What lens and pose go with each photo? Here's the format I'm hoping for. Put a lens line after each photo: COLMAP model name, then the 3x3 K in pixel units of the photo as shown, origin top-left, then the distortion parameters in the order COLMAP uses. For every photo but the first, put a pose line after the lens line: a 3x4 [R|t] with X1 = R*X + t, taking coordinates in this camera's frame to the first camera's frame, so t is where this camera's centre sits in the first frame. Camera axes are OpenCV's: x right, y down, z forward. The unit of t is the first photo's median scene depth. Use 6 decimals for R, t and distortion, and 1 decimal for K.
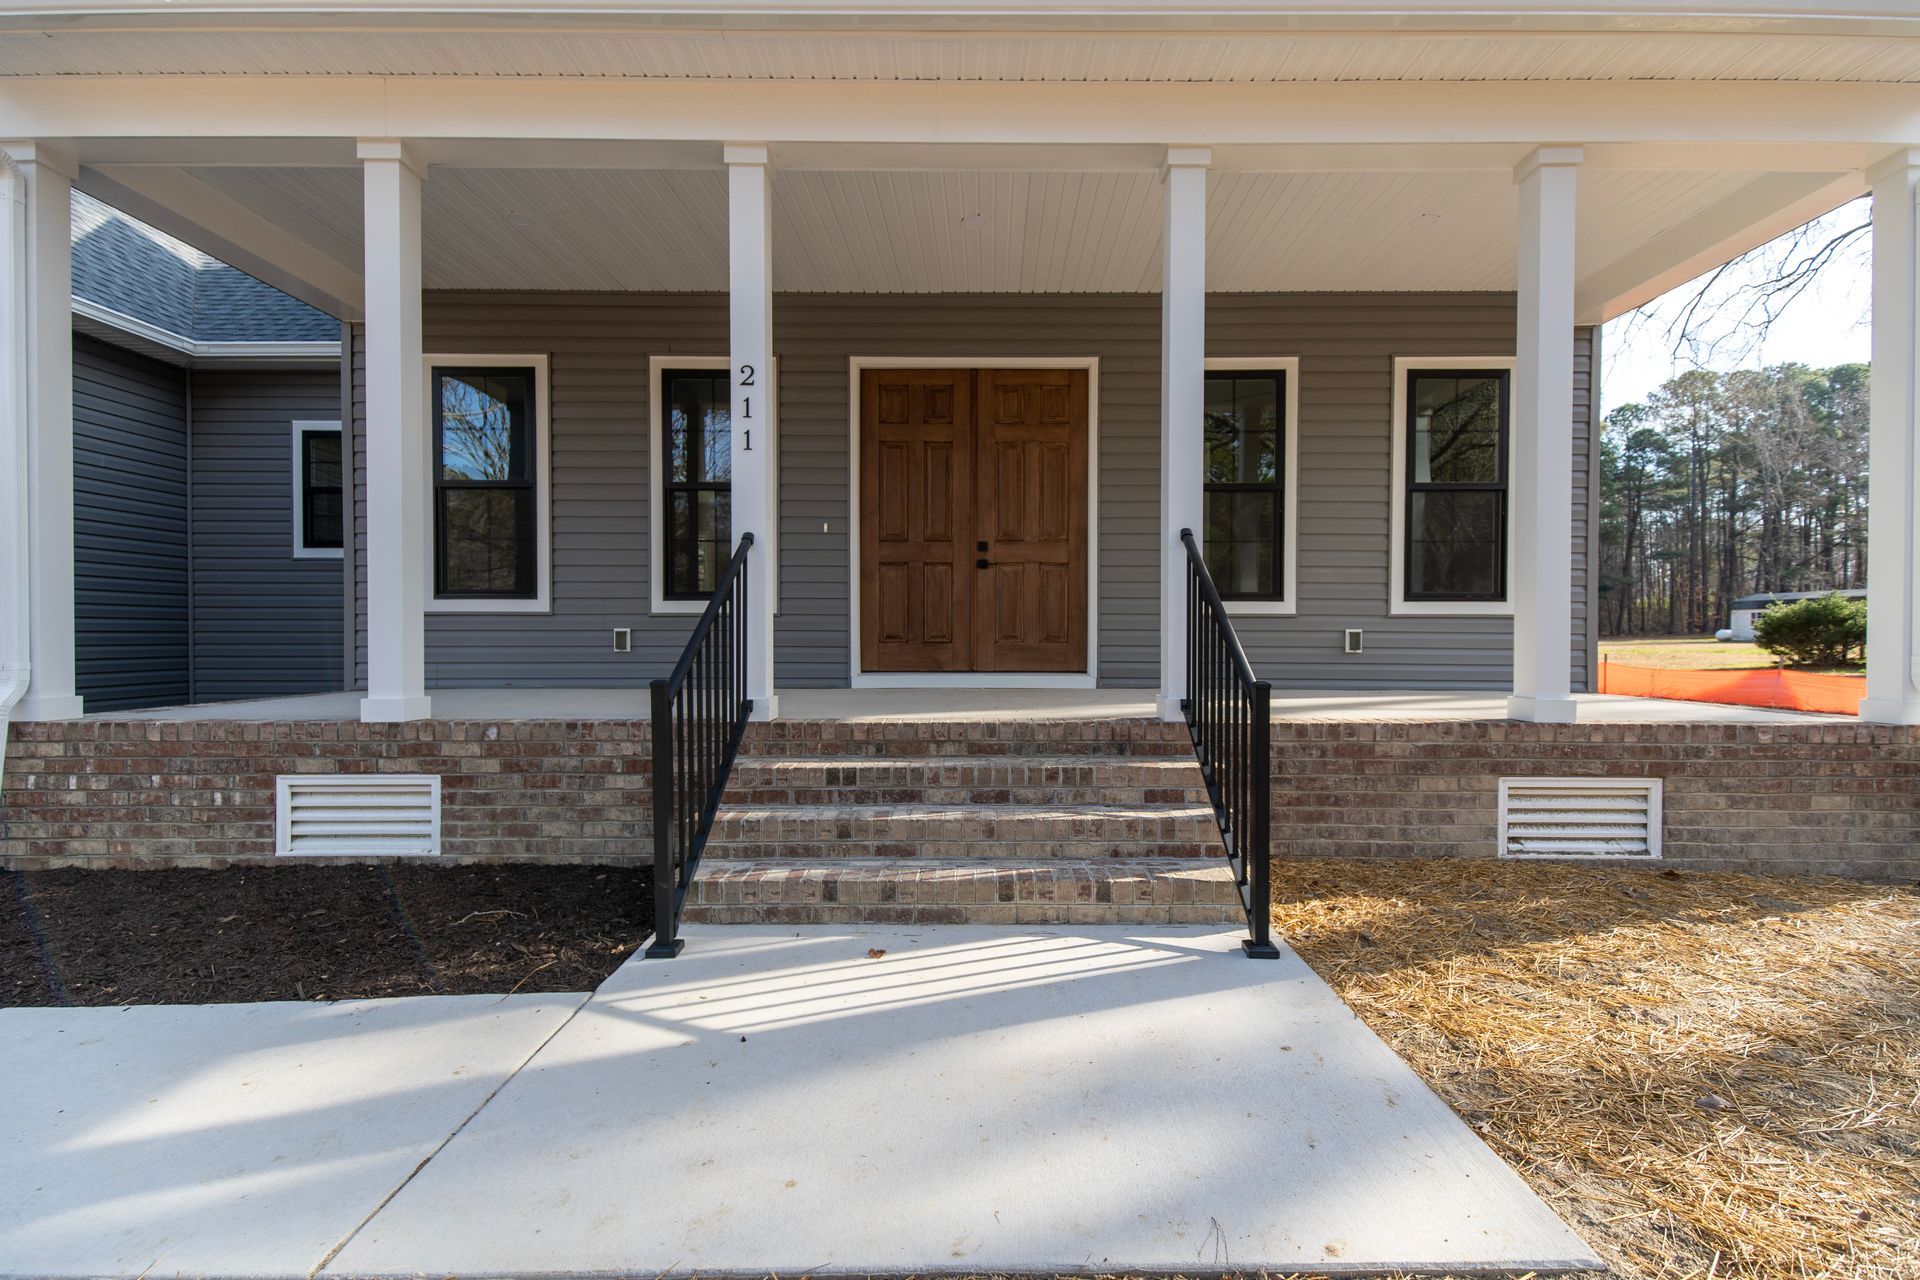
lens RADIAL K [[886.9, 0, 968.0], [0, 886.9, 636.8], [0, 0, 1]] dist [0.006998, -0.007494]
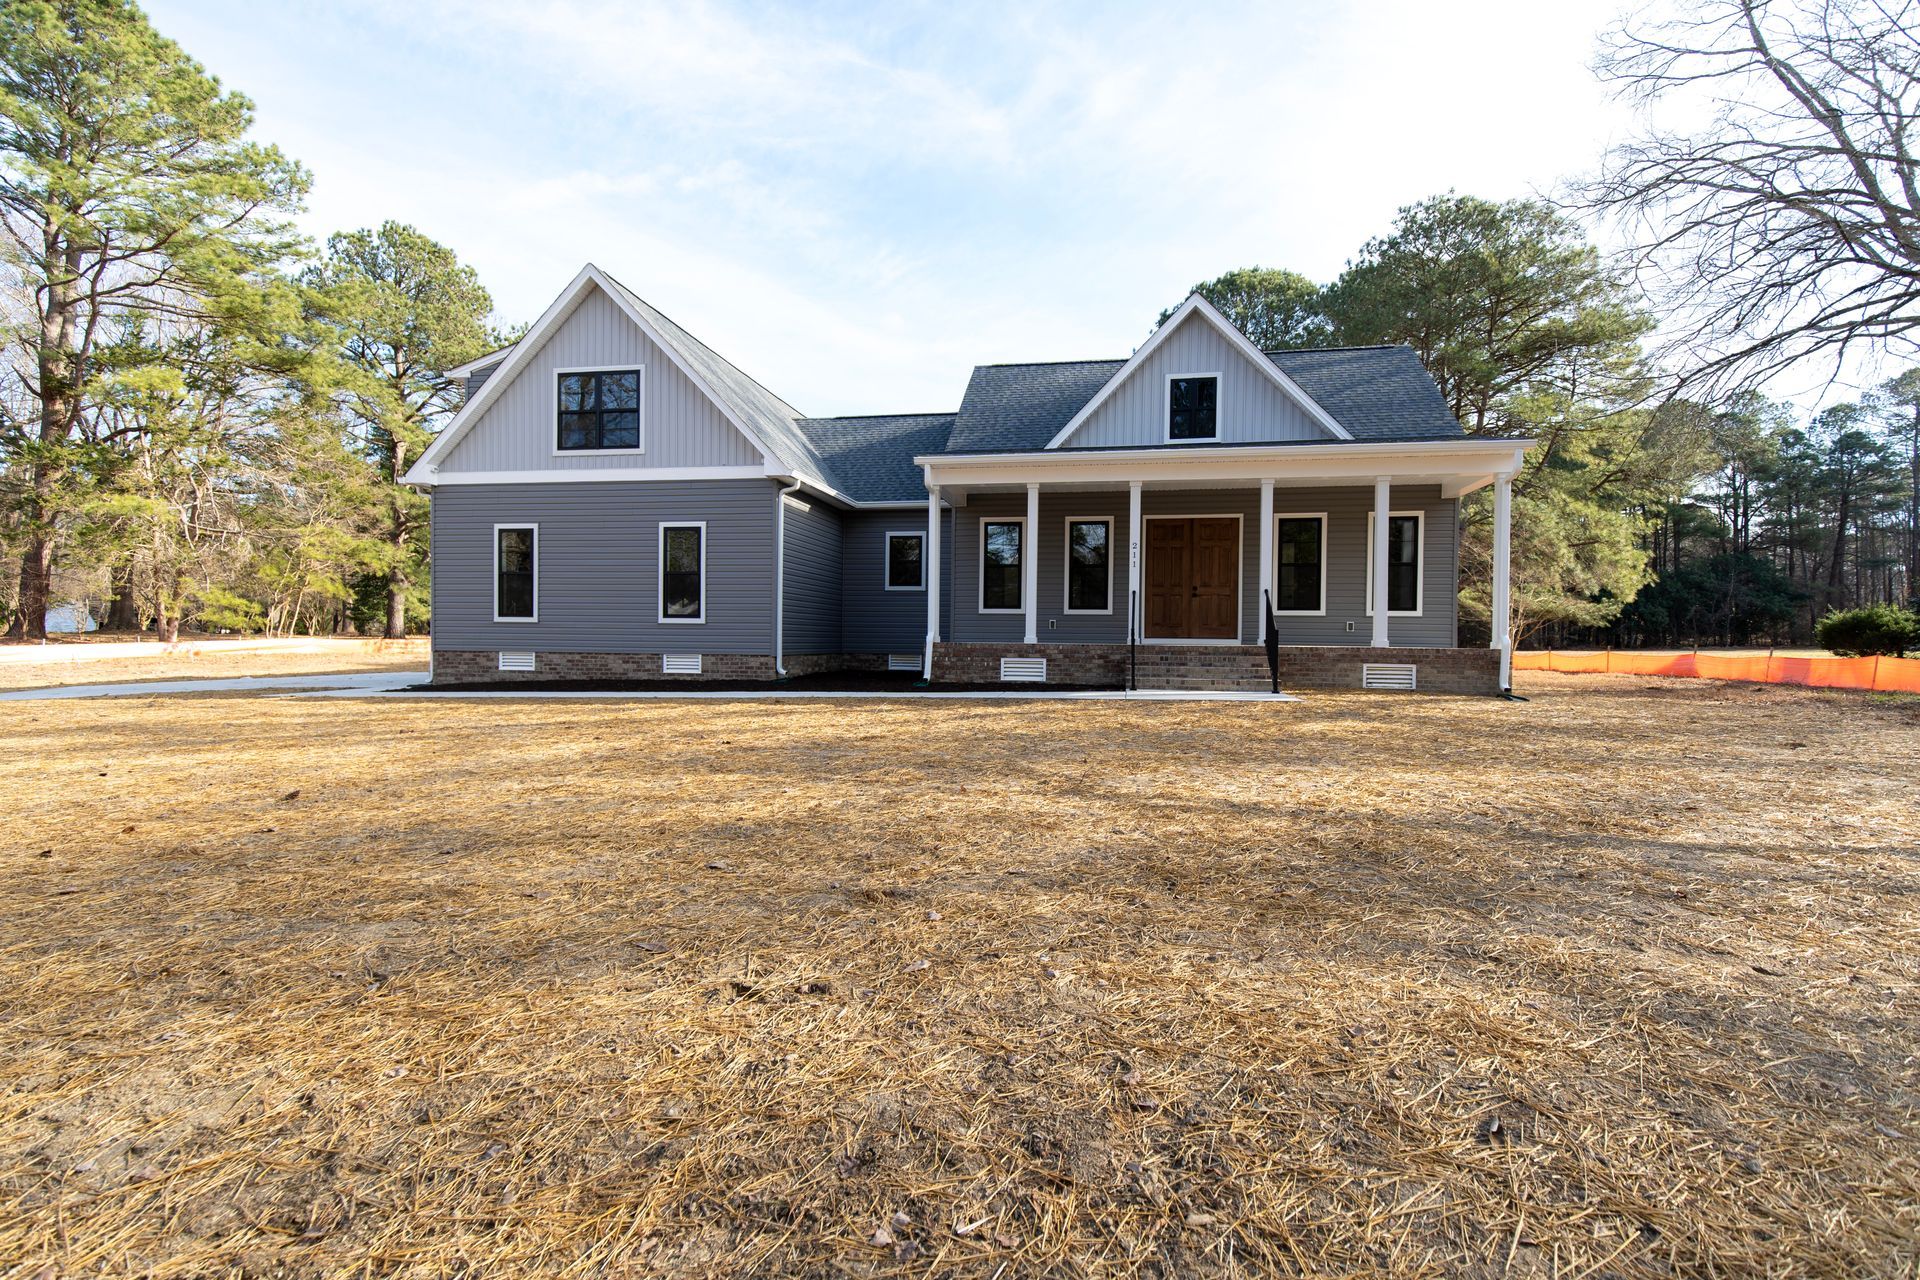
lens RADIAL K [[886.9, 0, 965.5], [0, 886.9, 636.9], [0, 0, 1]] dist [0.006998, -0.007494]
pose [[0.983483, 0.008263, -0.180809, -0.168422], [-0.009511, 0.999937, -0.006034, 0.057468], [0.180748, 0.007654, 0.983500, -1.581114]]
